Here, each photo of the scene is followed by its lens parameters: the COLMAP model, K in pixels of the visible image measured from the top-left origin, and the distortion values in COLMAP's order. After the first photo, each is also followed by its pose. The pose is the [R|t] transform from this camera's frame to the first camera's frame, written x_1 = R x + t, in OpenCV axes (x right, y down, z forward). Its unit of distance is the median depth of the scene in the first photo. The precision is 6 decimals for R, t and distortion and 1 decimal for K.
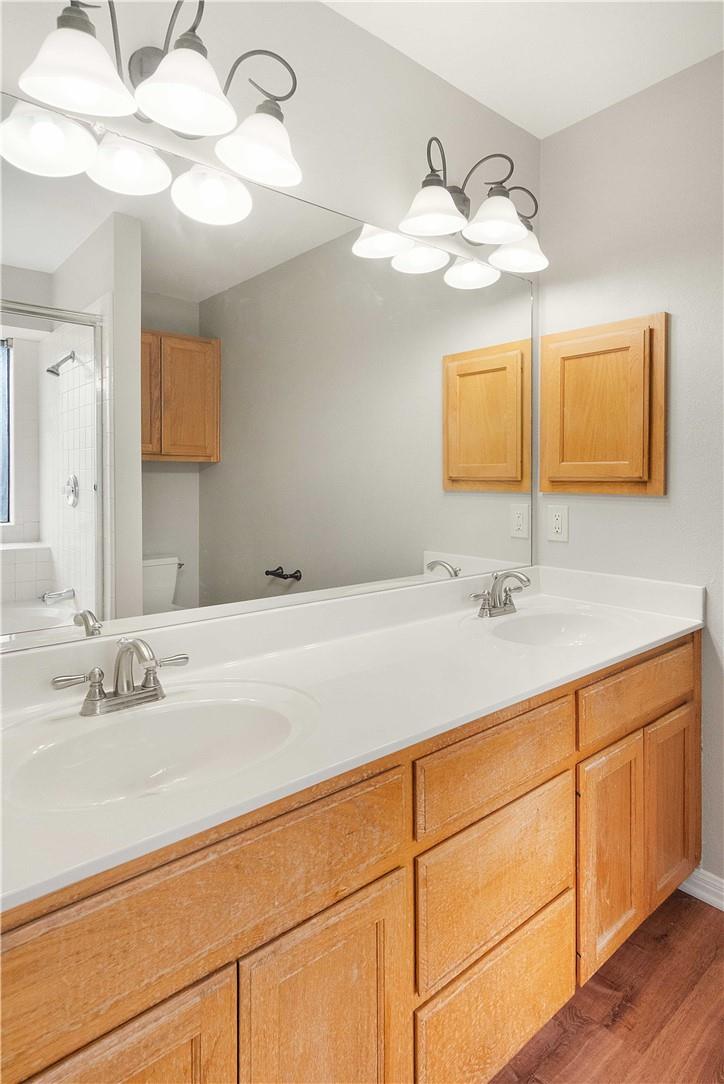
lens RADIAL K [[592.6, 0, 366.6], [0, 592.6, 481.2], [0, 0, 1]] dist [-0.006088, 0.006195]
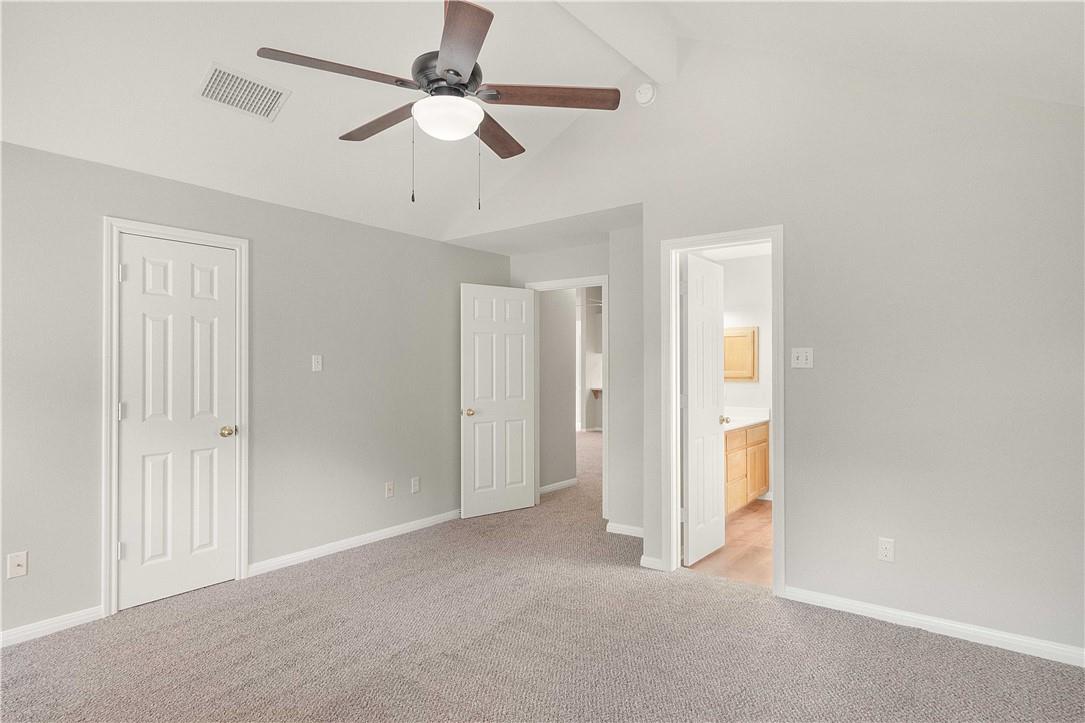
lens RADIAL K [[593.1, 0, 544.0], [0, 593.1, 365.6], [0, 0, 1]] dist [-0.006088, 0.006195]
pose [[0.973672, 0.003084, 0.227932, -1.484410], [-0.000624, 0.999941, -0.010864, -0.031645], [-0.227952, 0.010436, 0.973616, -2.046518]]
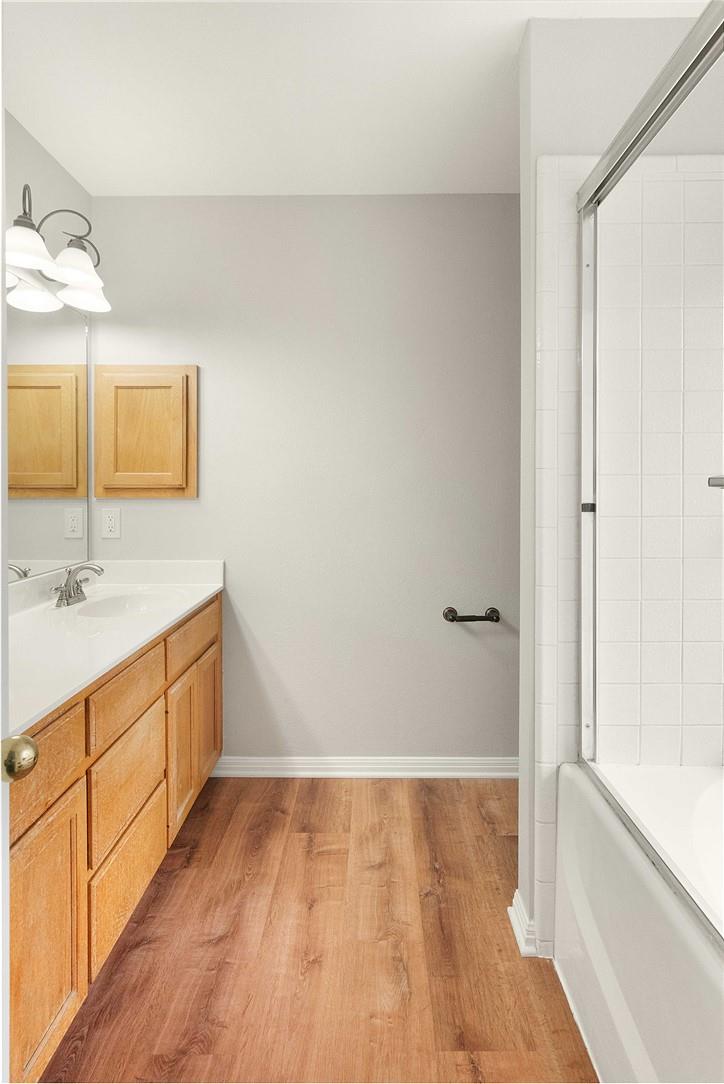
lens RADIAL K [[592.6, 0, 353.4], [0, 592.6, 484.5], [0, 0, 1]] dist [-0.006088, 0.006195]
pose [[0.666897, -0.002922, 0.745144, -0.298563], [0.004587, 0.999989, -0.000184, -0.005889], [-0.745135, 0.003540, 0.666904, -0.203720]]
